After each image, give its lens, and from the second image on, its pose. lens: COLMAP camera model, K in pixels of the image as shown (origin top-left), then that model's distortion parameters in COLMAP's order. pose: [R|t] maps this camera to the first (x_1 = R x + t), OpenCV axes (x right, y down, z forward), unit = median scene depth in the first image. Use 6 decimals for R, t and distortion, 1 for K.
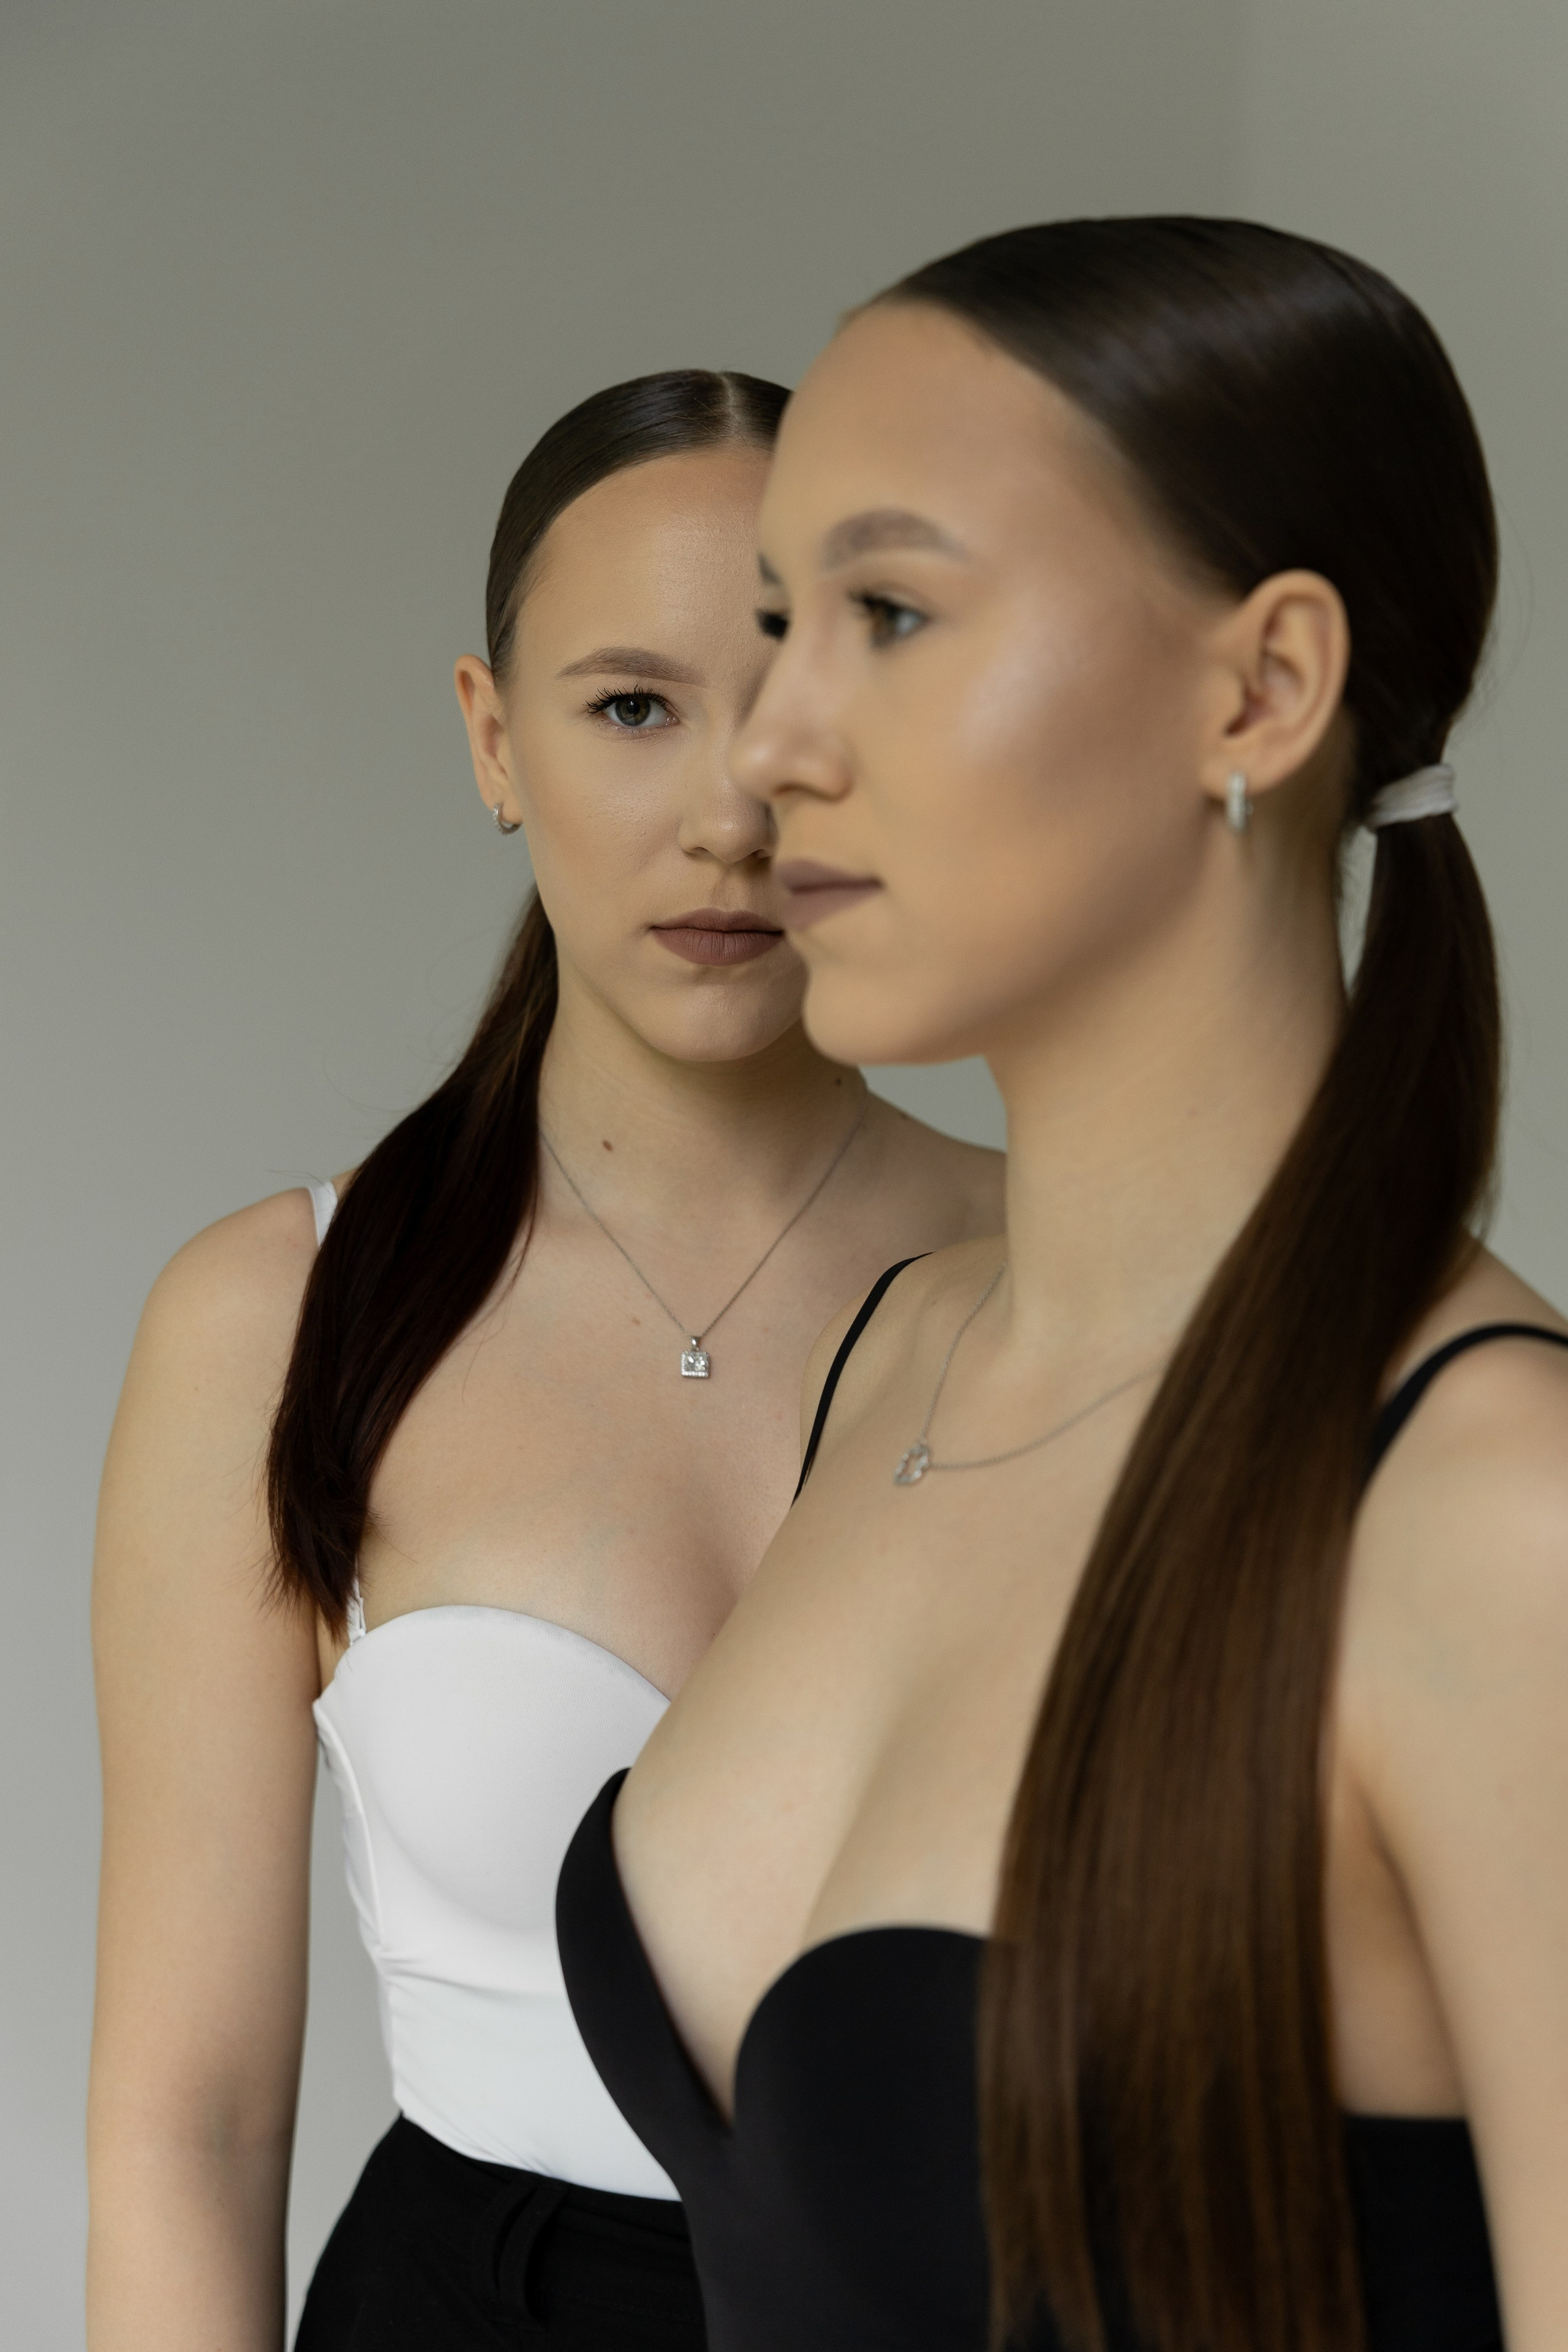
lens RADIAL K [[3462.5, 0, 784.0], [0, 3462.5, 1176.0], [0, 0, 1]] dist [-0.565616, 2.695308]
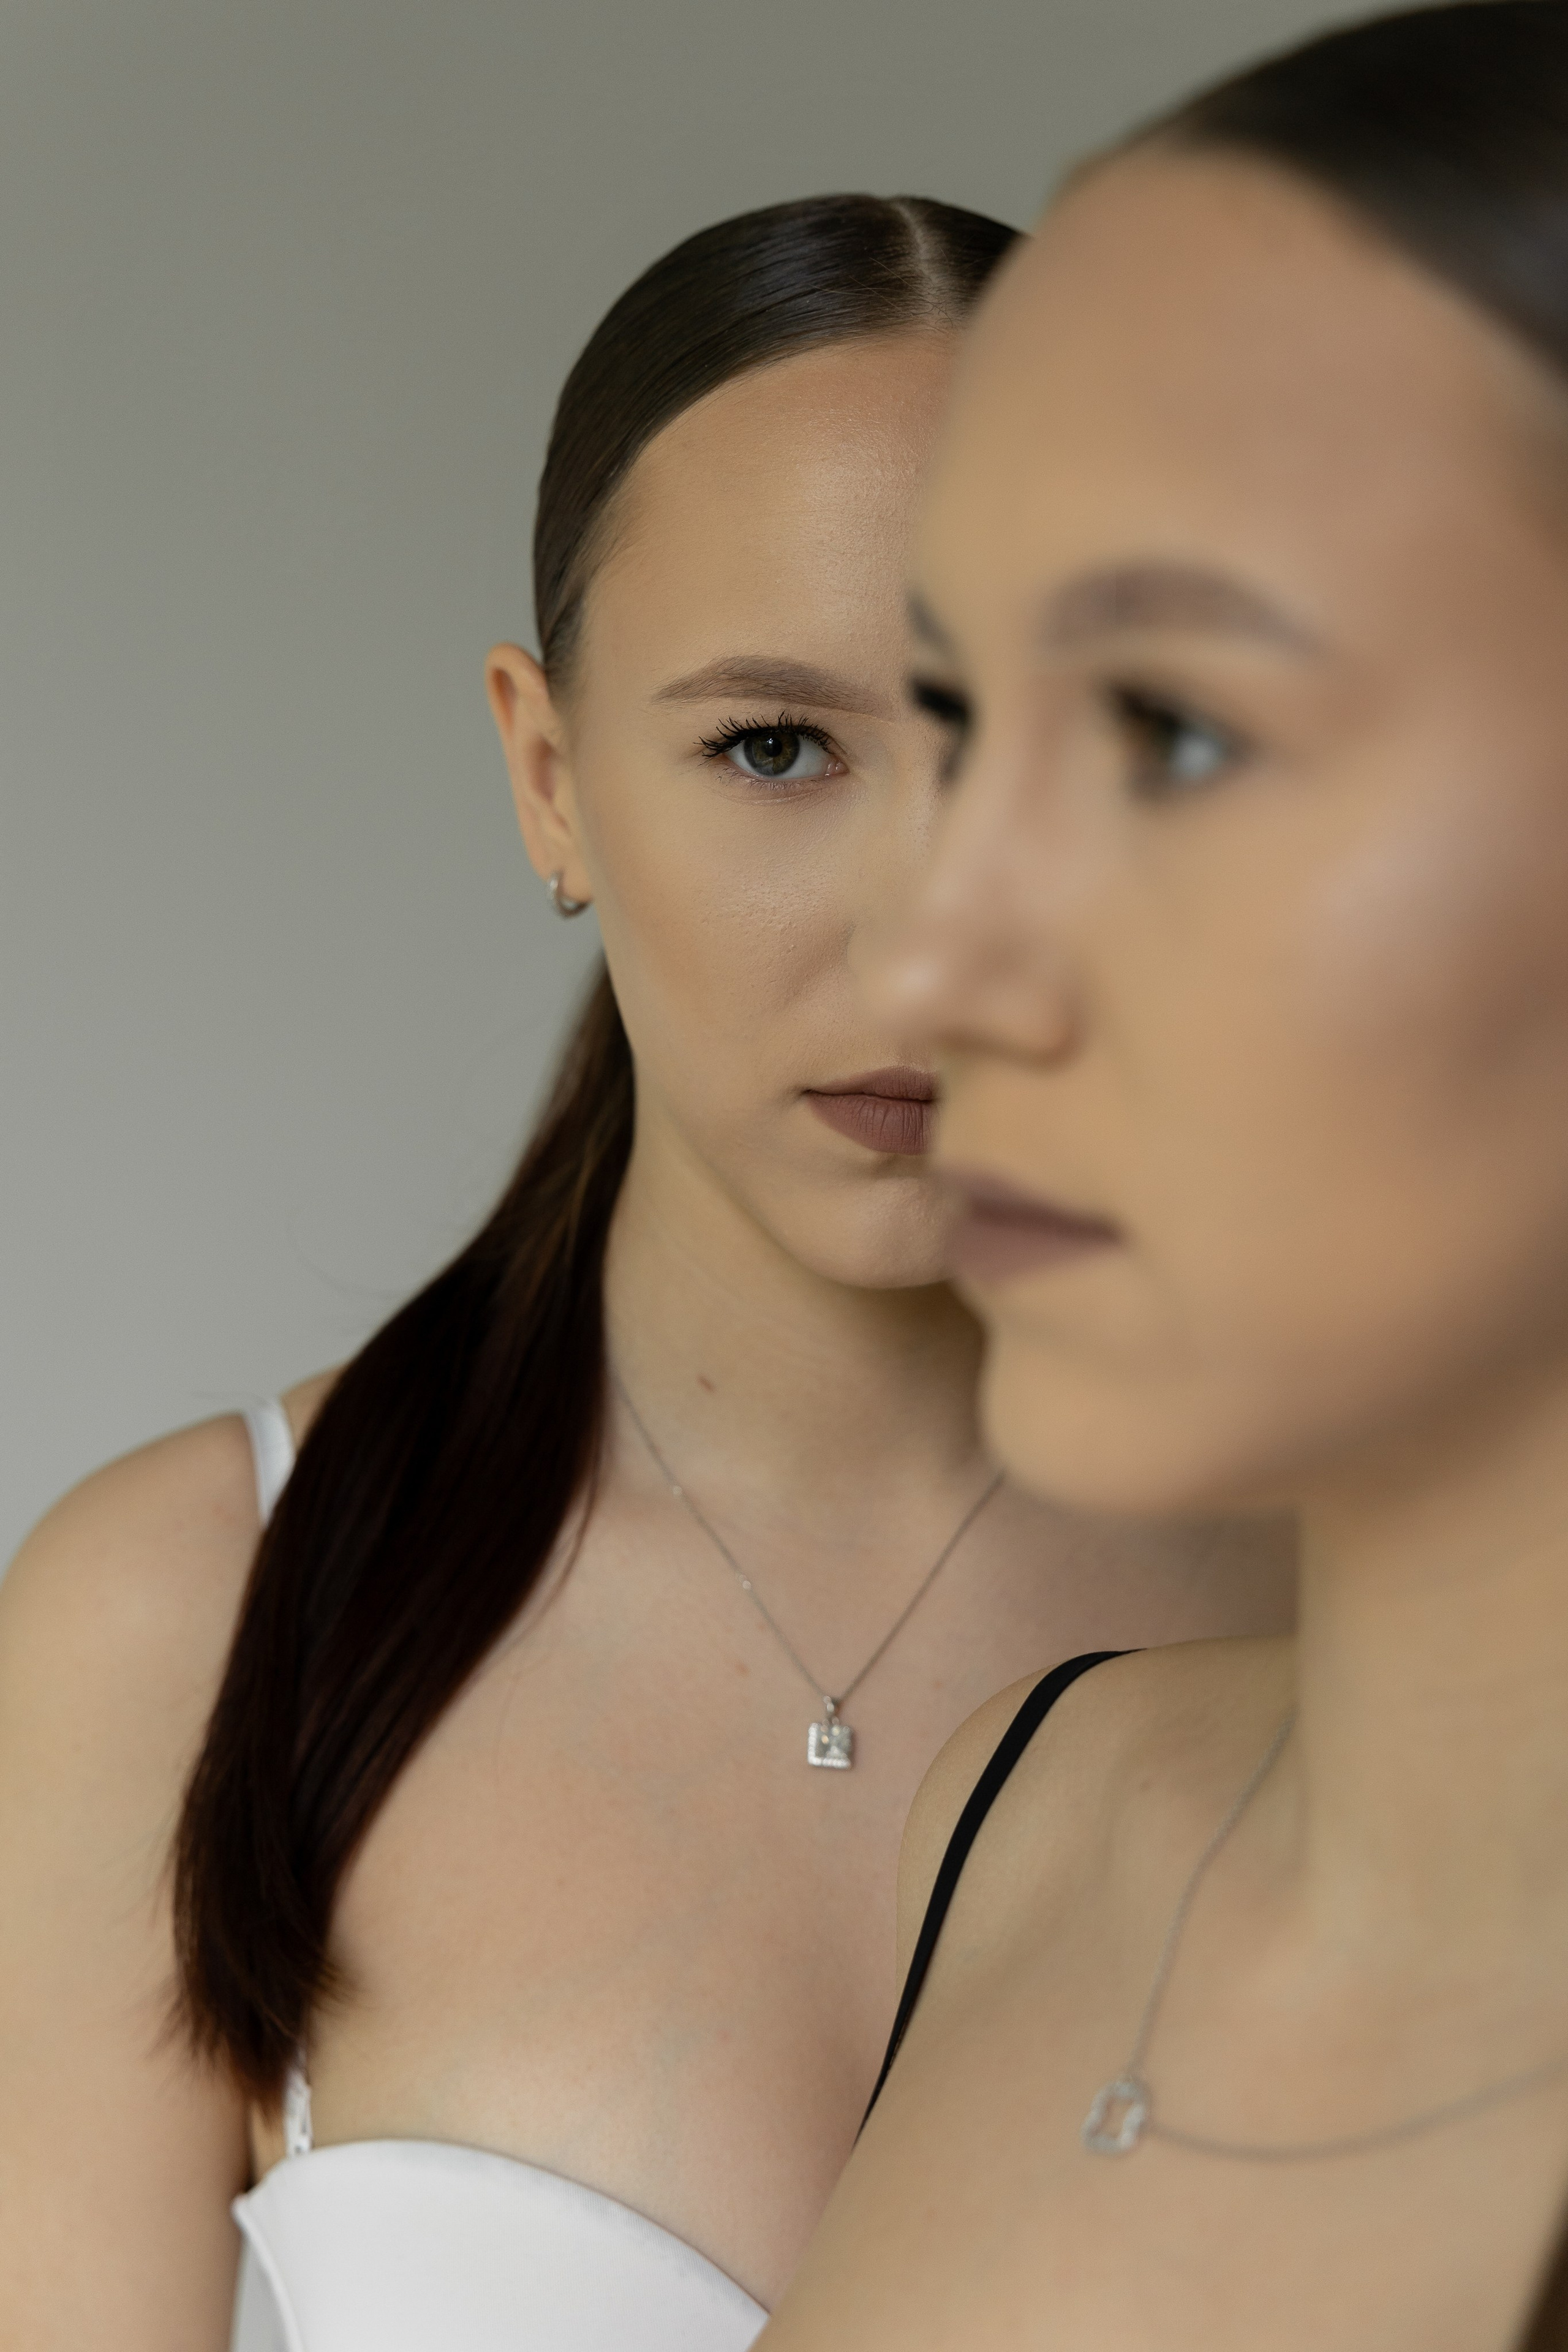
lens RADIAL K [[3462.5, 0, 784.0], [0, 3462.5, 1176.0], [0, 0, 1]] dist [-0.565616, 2.695308]
pose [[0.998962, 0.037396, -0.025994, -0.021641], [-0.036250, 0.998406, 0.043250, -0.080784], [0.027570, -0.042263, 0.998726, 0.360764]]
